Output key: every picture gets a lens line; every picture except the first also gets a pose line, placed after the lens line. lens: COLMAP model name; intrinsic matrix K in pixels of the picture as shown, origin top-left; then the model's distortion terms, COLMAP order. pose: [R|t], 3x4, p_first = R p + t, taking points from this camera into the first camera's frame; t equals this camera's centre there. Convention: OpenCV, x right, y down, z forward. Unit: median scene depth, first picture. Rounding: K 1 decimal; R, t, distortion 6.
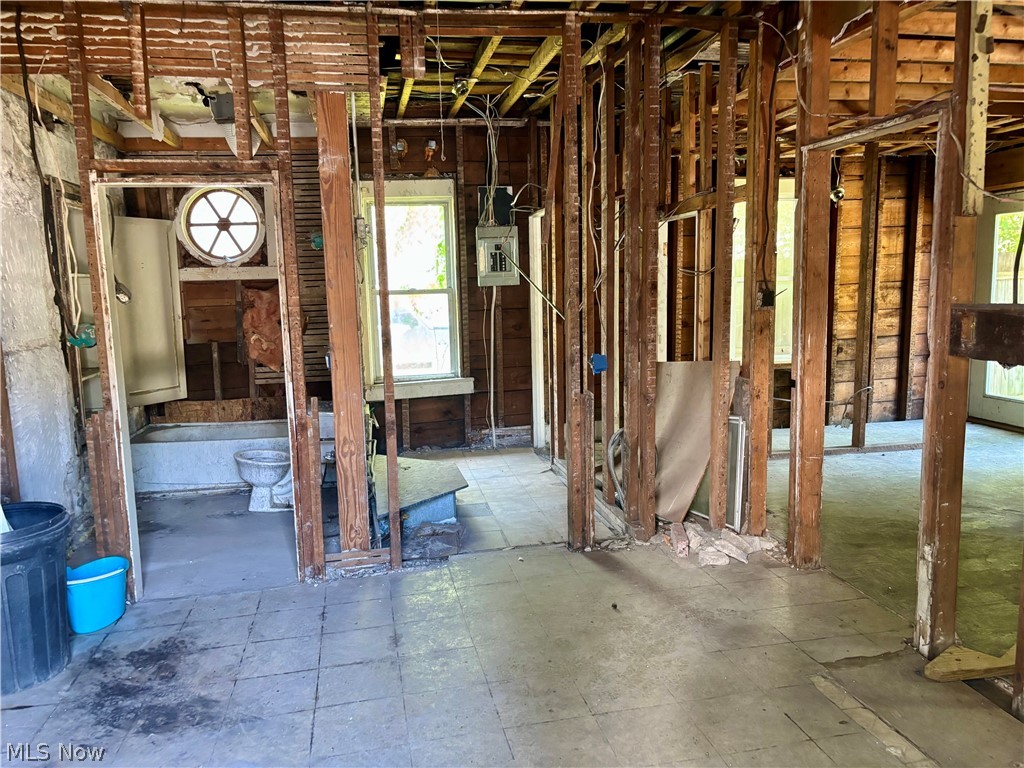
lens RADIAL K [[780.5, 0, 515.4], [0, 780.5, 383.7], [0, 0, 1]] dist [0.041212, -0.051237]
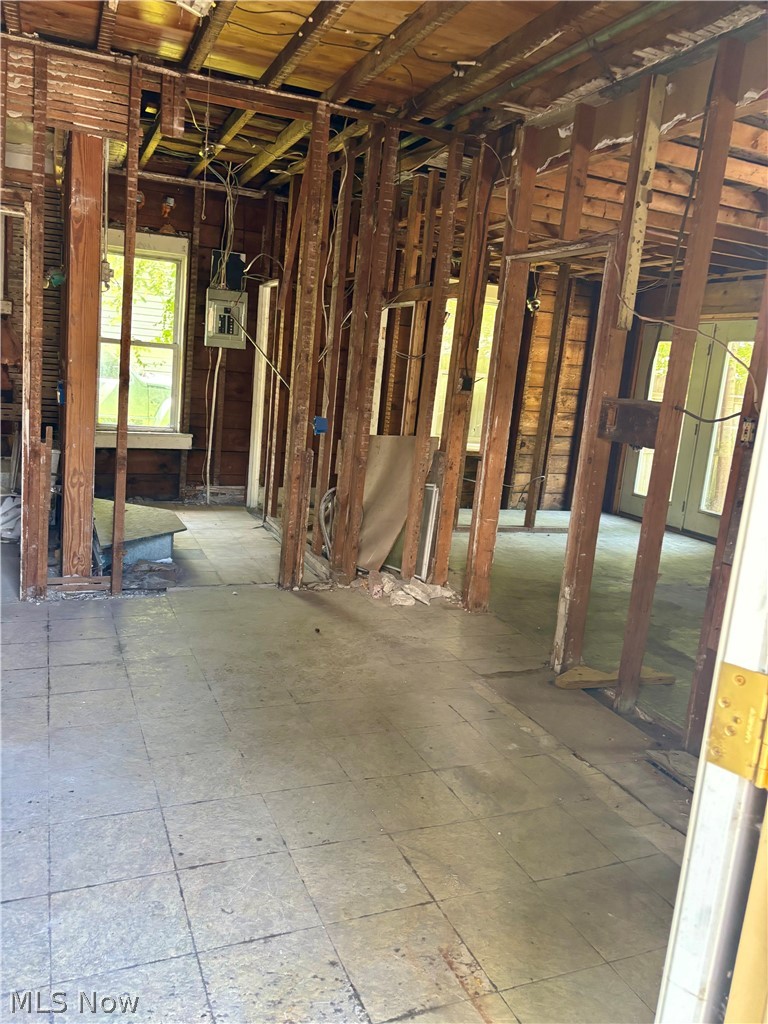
lens RADIAL K [[780.5, 0, 386.8], [0, 780.5, 510.1], [0, 0, 1]] dist [0.041212, -0.051237]
pose [[0.972485, 0.078717, 0.219266, -0.037072], [-0.089815, 0.995110, 0.041101, 0.043324], [-0.214958, -0.059664, 0.974799, -0.126925]]
